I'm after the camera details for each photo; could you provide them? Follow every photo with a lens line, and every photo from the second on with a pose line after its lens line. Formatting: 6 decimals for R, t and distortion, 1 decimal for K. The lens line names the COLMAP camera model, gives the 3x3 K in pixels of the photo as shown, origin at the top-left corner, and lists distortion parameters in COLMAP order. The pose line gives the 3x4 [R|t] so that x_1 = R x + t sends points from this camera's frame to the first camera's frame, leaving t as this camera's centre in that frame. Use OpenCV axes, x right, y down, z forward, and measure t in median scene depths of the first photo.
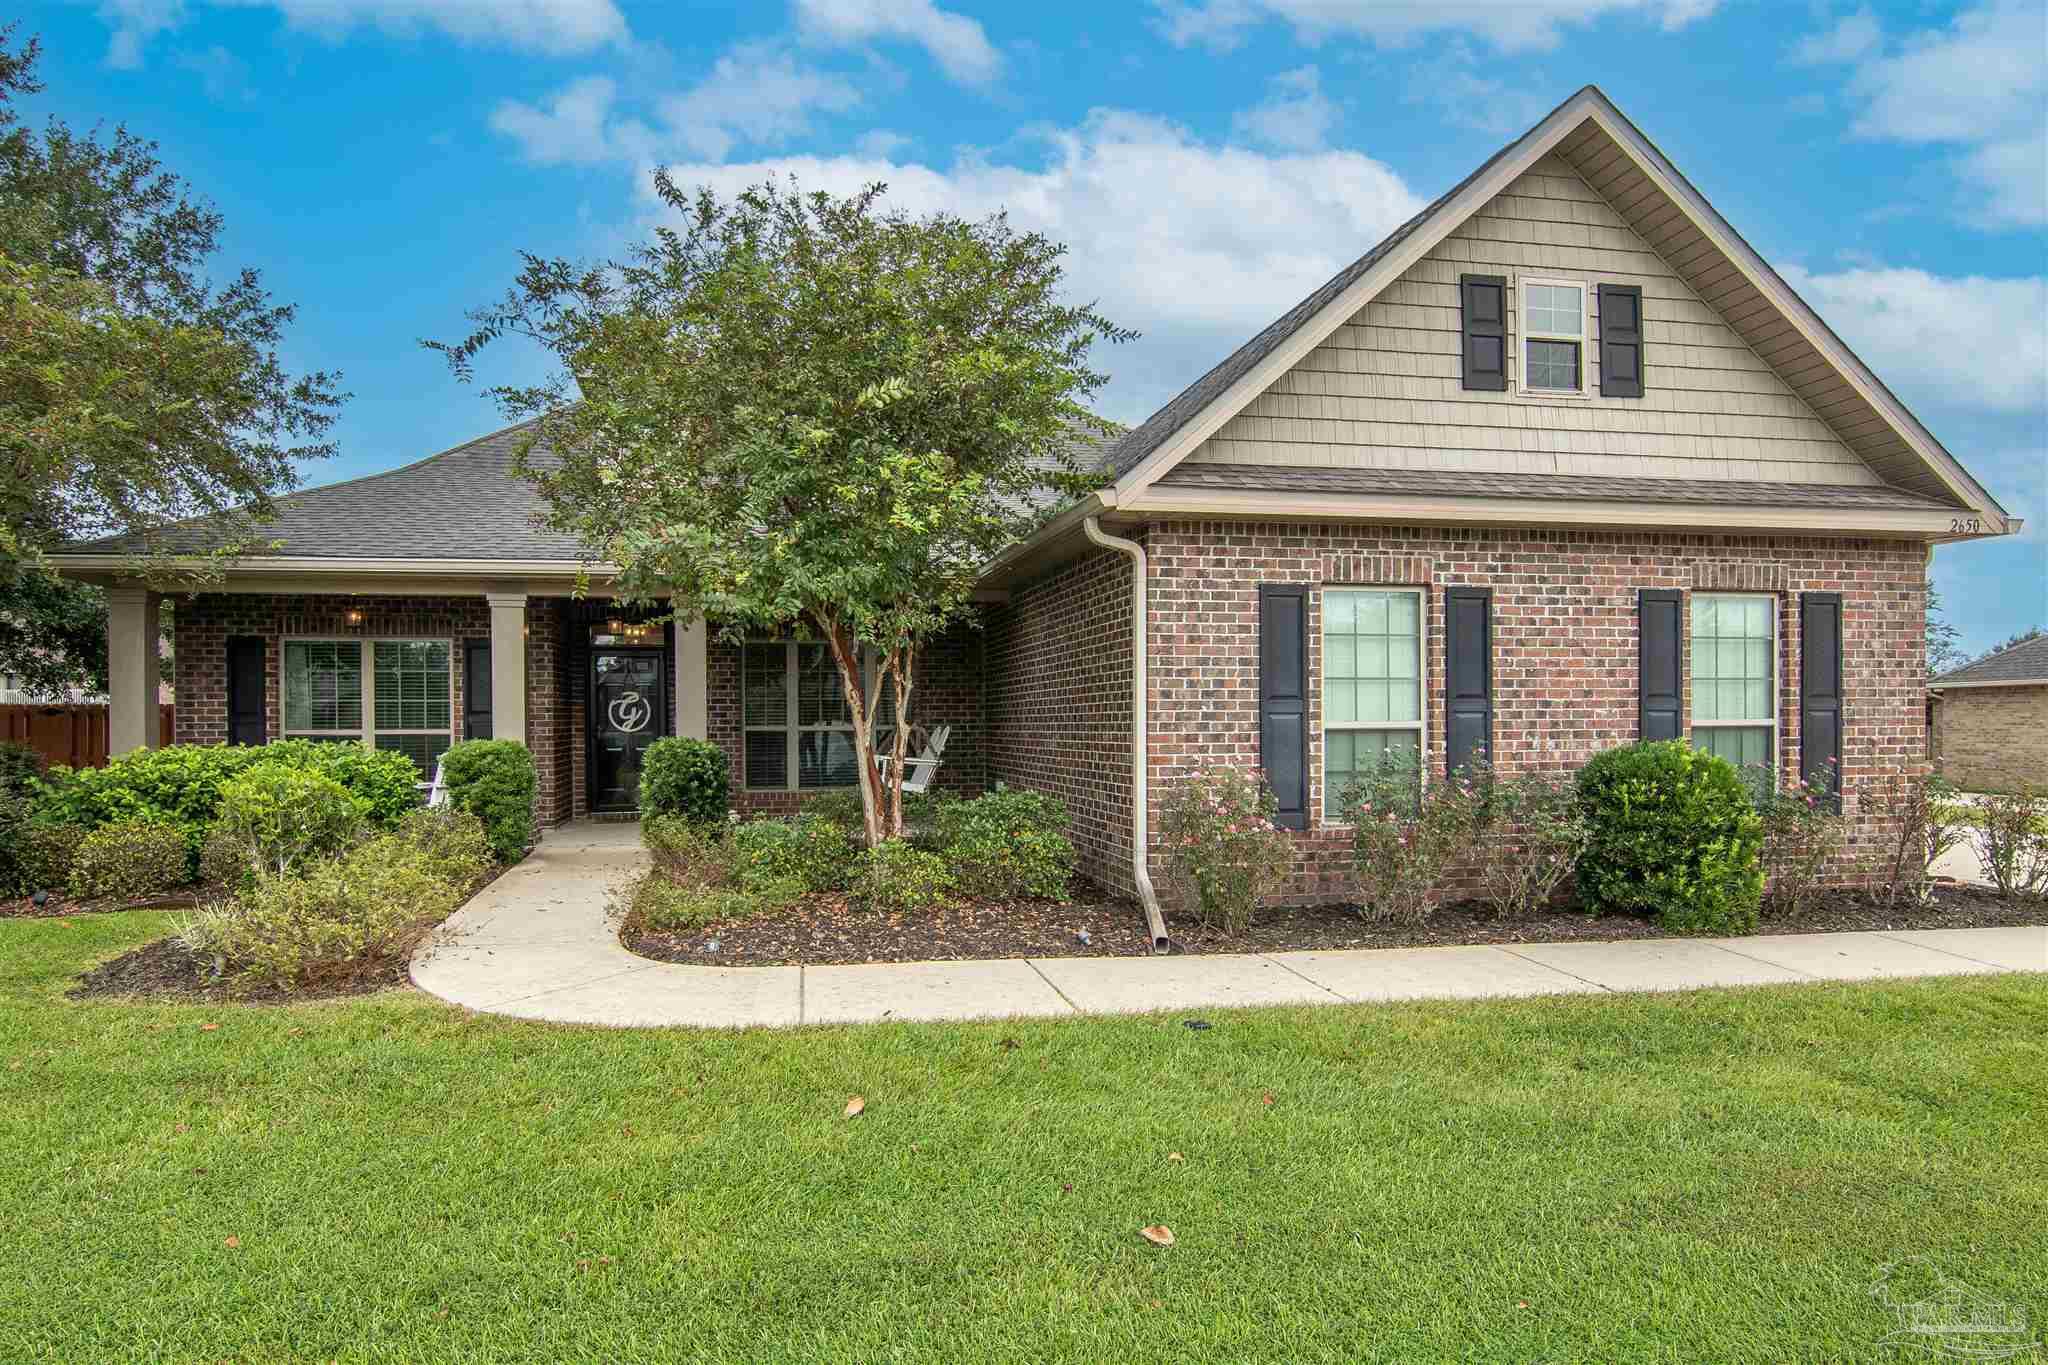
lens RADIAL K [[1117.1, 0, 1015.9], [0, 1117.1, 704.0], [0, 0, 1]] dist [0.000464, -0.015308]
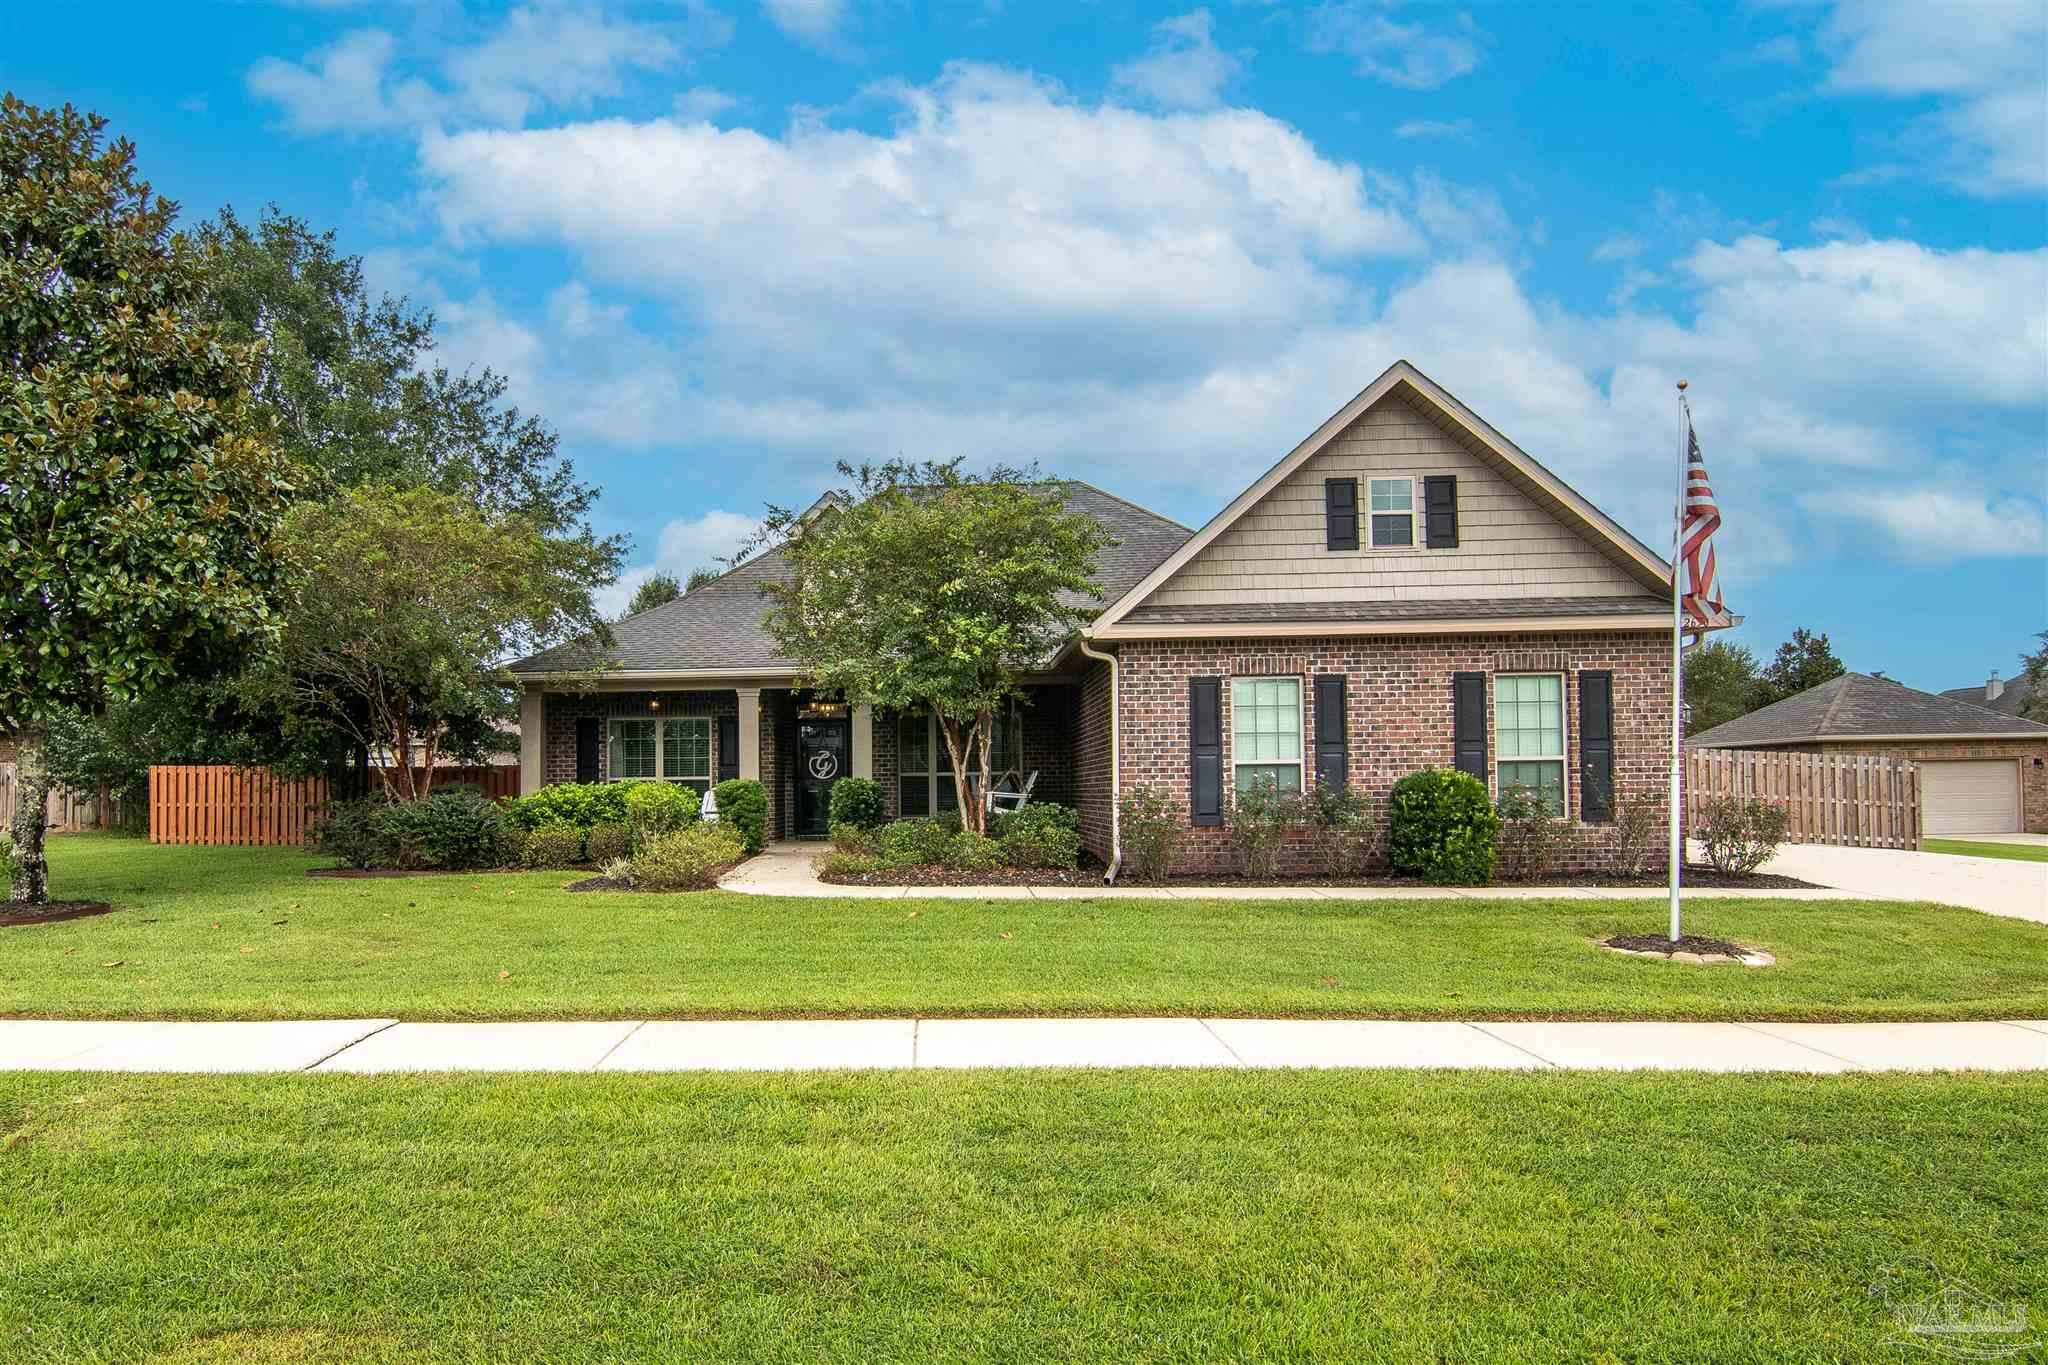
lens RADIAL K [[1056.9, 0, 1034.6], [0, 1056.9, 688.6], [0, 0, 1]] dist [-0.005309, -0.001157]
pose [[0.990611, -0.022371, -0.134870, 0.183231], [0.012784, 0.997356, -0.071531, 0.017022], [0.136113, 0.069135, 0.988278, -0.527804]]
